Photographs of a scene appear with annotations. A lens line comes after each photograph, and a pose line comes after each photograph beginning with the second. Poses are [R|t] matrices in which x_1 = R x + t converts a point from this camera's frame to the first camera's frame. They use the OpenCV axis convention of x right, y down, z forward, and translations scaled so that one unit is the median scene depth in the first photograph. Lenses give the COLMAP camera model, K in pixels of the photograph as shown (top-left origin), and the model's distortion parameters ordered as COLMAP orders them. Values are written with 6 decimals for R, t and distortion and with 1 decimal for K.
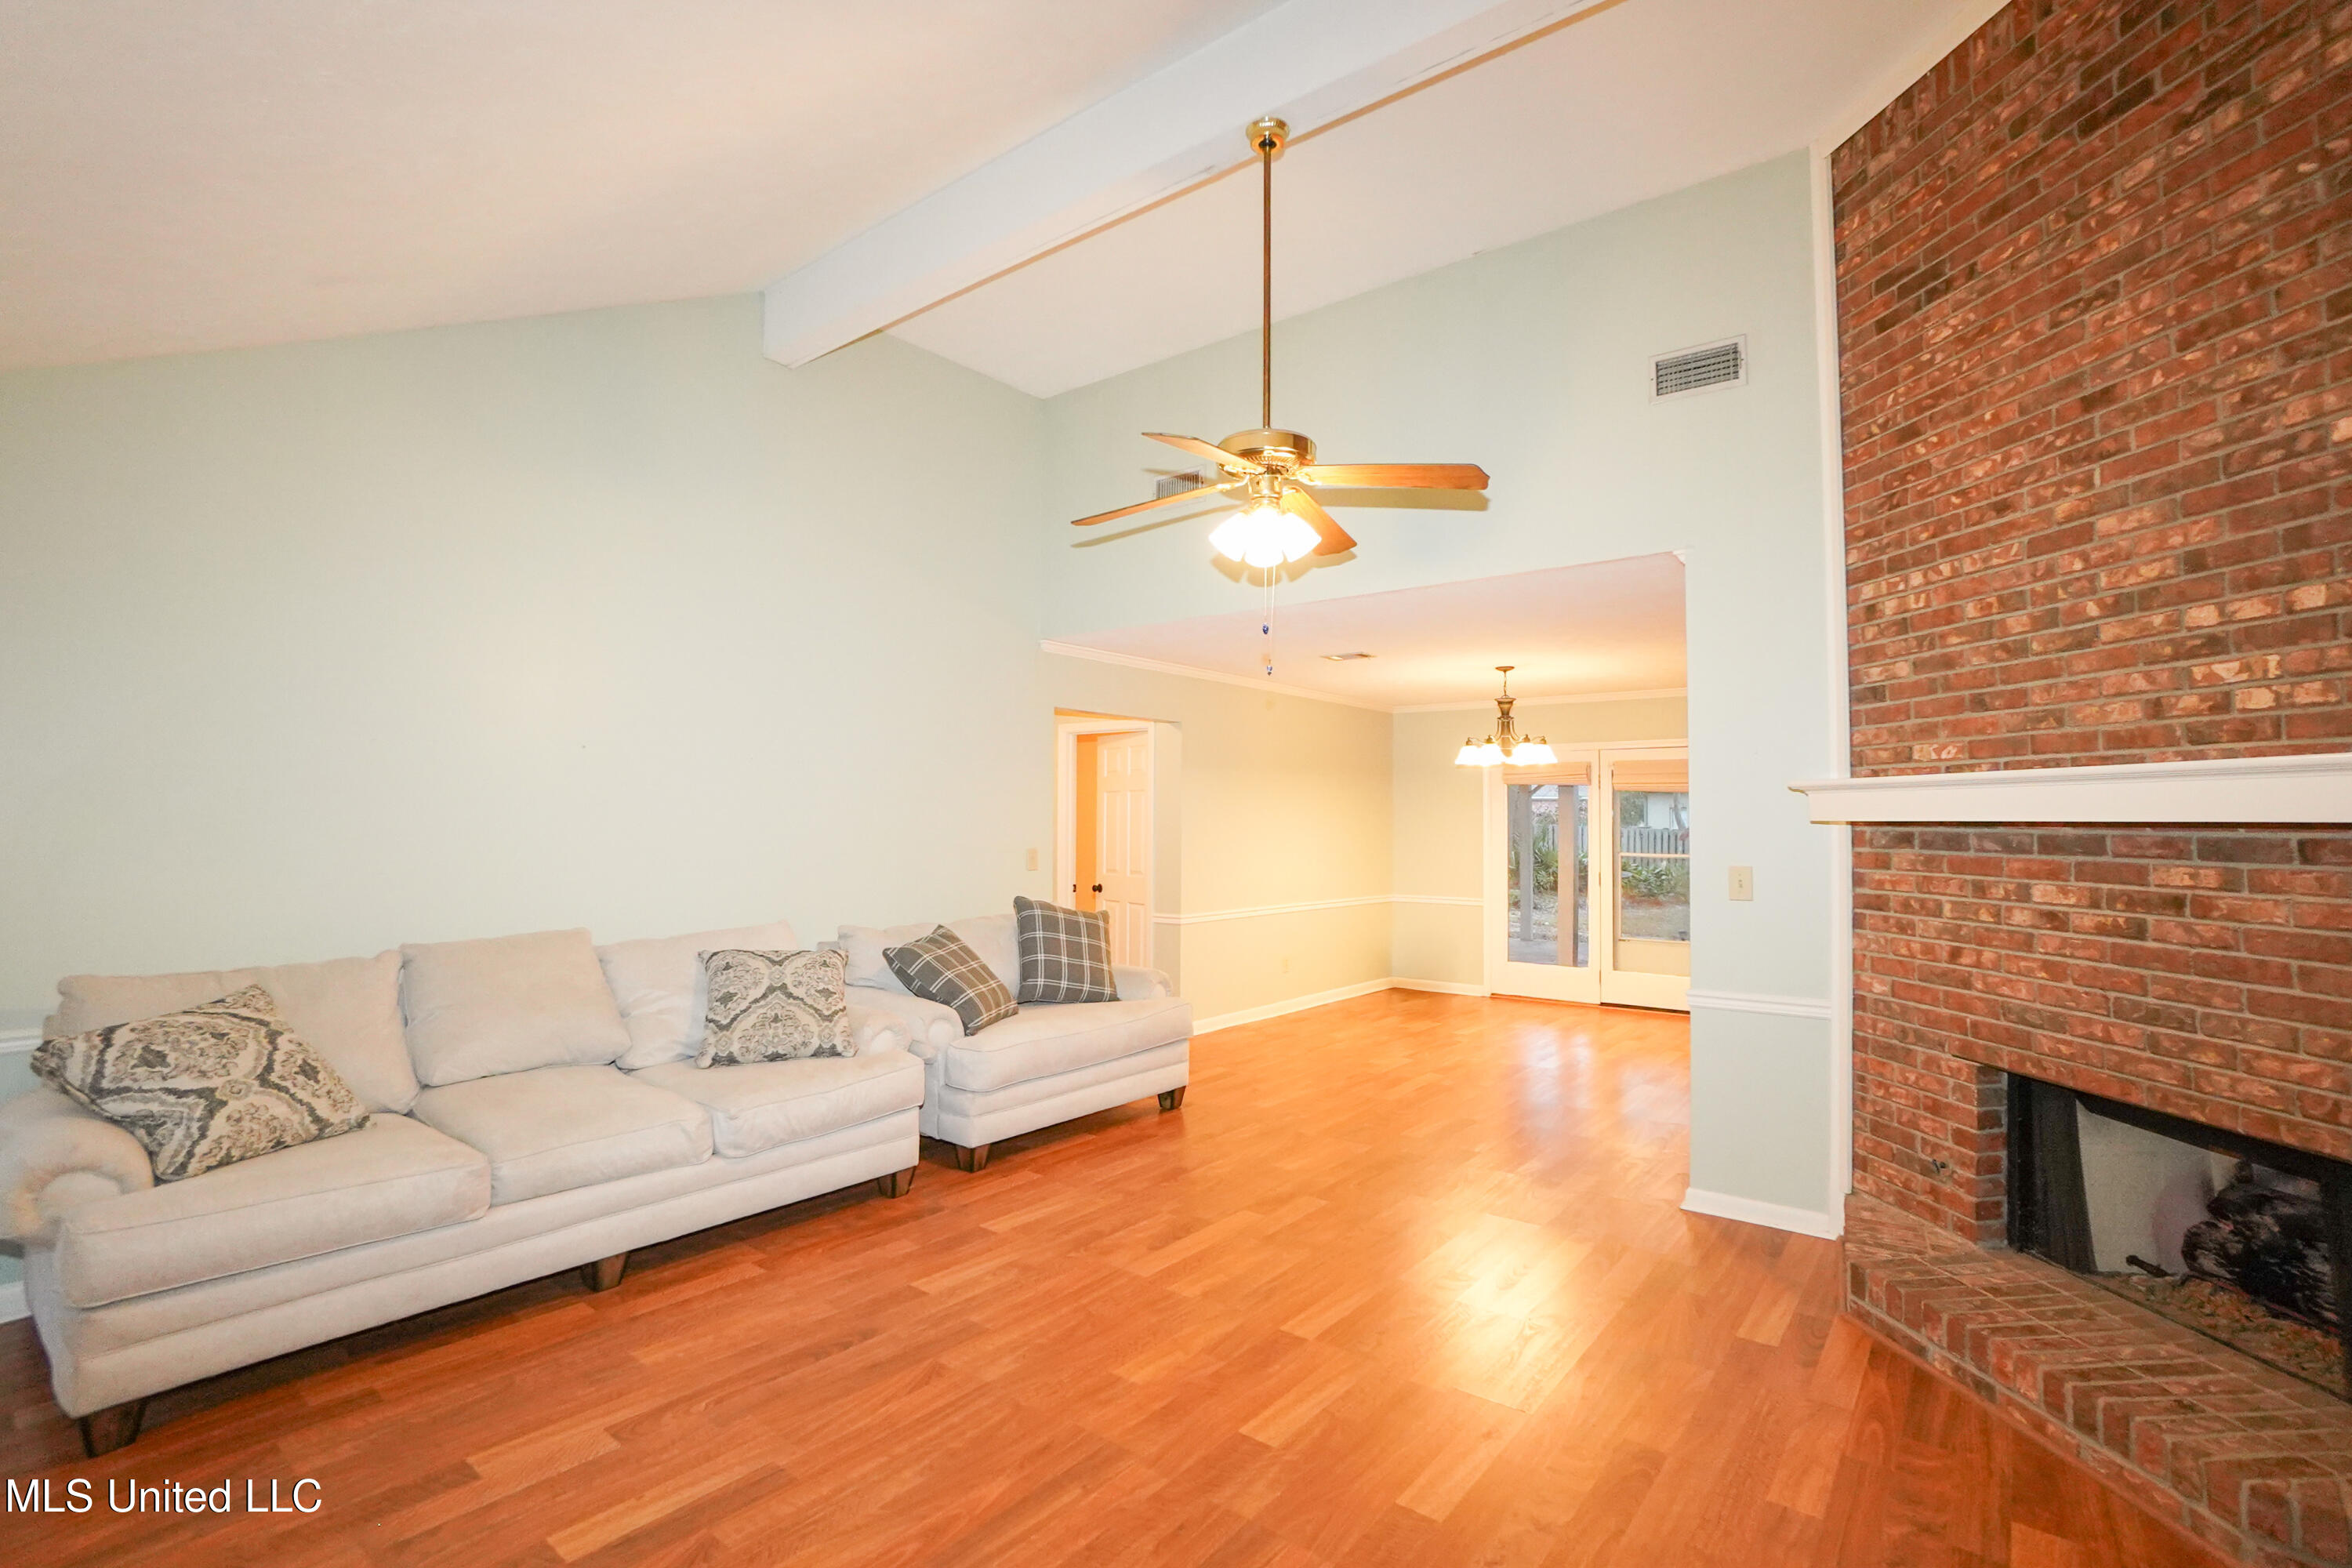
lens RADIAL K [[1068.0, 0, 1177.0], [0, 1068.0, 787.8], [0, 0, 1]] dist [-0.013824, 0.000555]
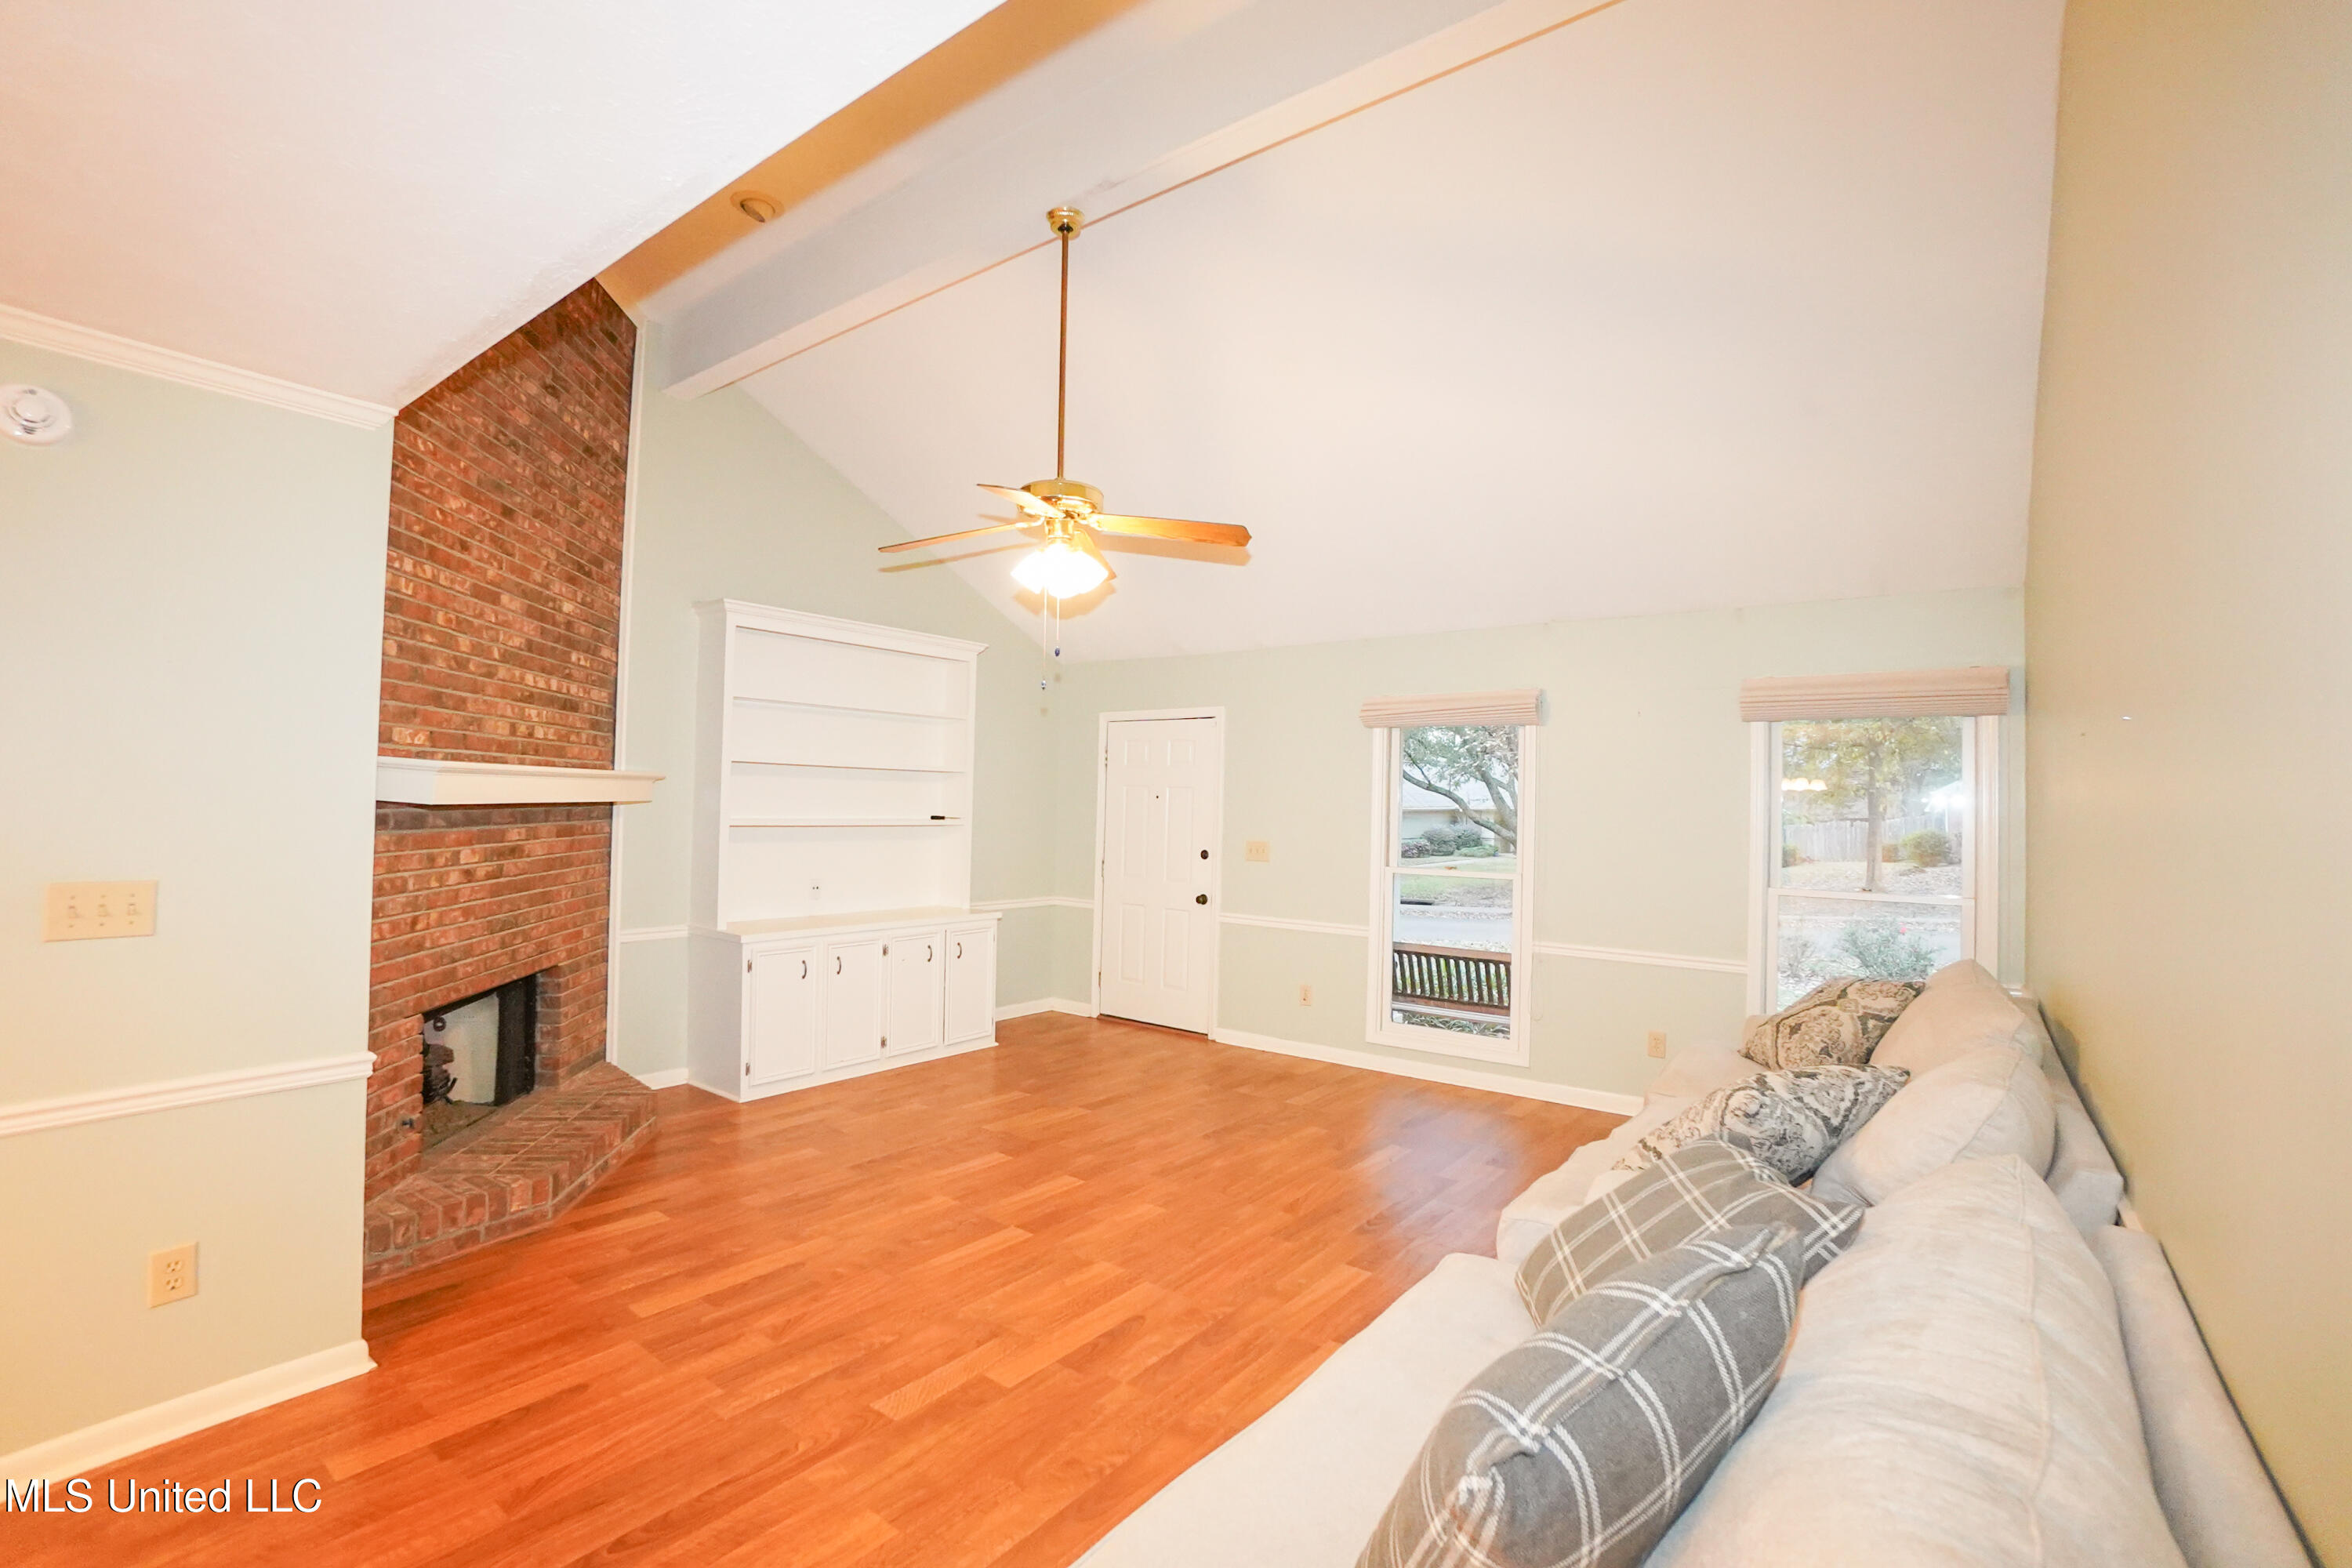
lens RADIAL K [[1068.0, 0, 1175.6], [0, 1068.0, 786.9], [0, 0, 1]] dist [-0.013824, 0.000555]
pose [[-0.999446, -0.029628, -0.015131, -0.034861], [-0.029021, 0.998823, -0.038866, 0.037524], [0.016265, -0.038405, -0.999130, 2.220935]]
